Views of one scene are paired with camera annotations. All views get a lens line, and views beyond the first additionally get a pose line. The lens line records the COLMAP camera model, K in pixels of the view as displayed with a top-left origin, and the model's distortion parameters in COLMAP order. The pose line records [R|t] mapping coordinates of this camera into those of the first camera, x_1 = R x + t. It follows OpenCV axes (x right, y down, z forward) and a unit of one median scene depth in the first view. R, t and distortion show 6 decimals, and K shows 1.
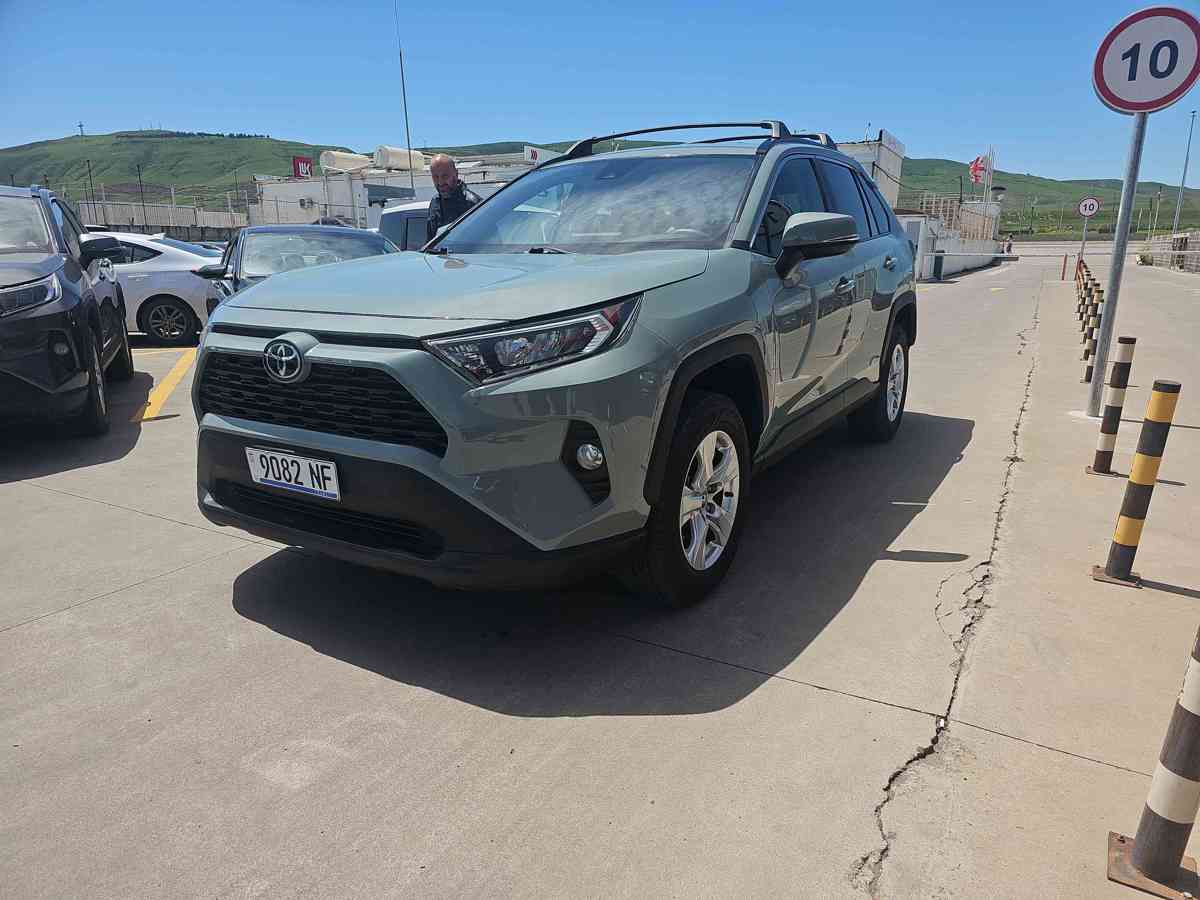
lens RADIAL K [[790.2, 0, 604.9], [0, 790.2, 469.9], [0, 0, 1]] dist [0.019818, -0.023916]
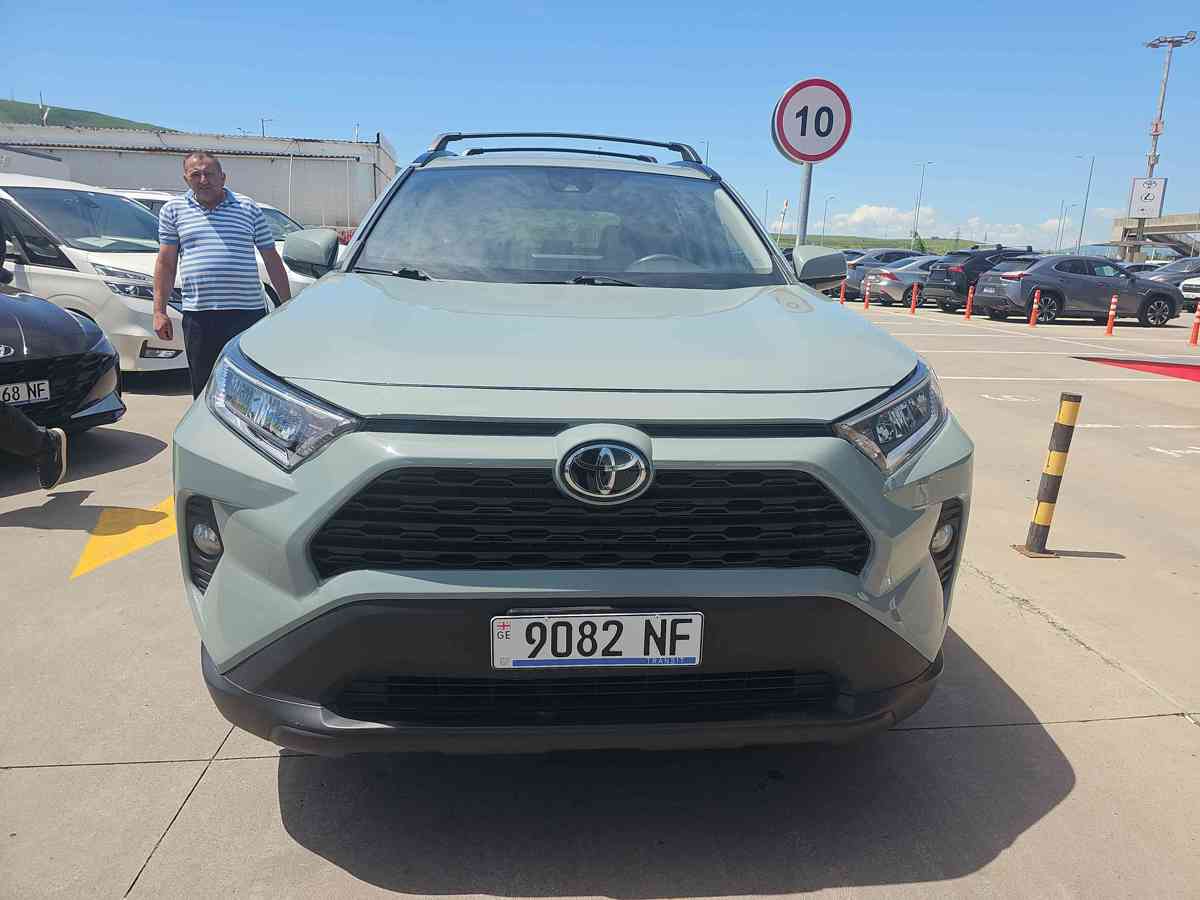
lens RADIAL K [[790.2, 0, 606.7], [0, 790.2, 448.0], [0, 0, 1]] dist [0.019818, -0.023916]
pose [[0.811752, -0.110640, 0.573426, -0.748904], [0.126076, 0.991937, 0.012915, -0.160349], [-0.570231, 0.061812, 0.819156, 0.467449]]
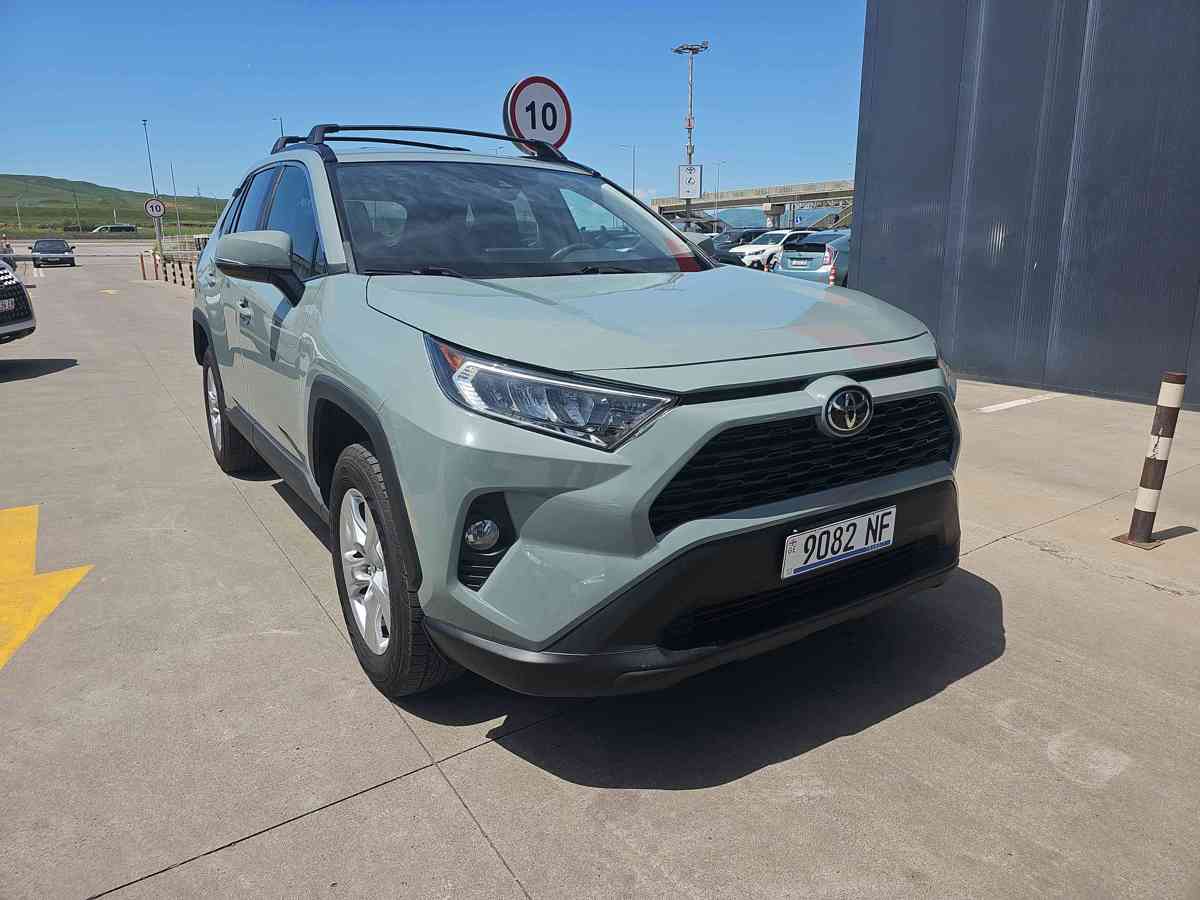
lens RADIAL K [[790.2, 0, 602.1], [0, 790.2, 452.3], [0, 0, 1]] dist [0.019818, -0.023916]
pose [[0.442714, -0.225872, 0.867748, -1.235121], [0.245442, 0.961318, 0.125006, -0.258499], [-0.862417, 0.157640, 0.481027, 0.809368]]
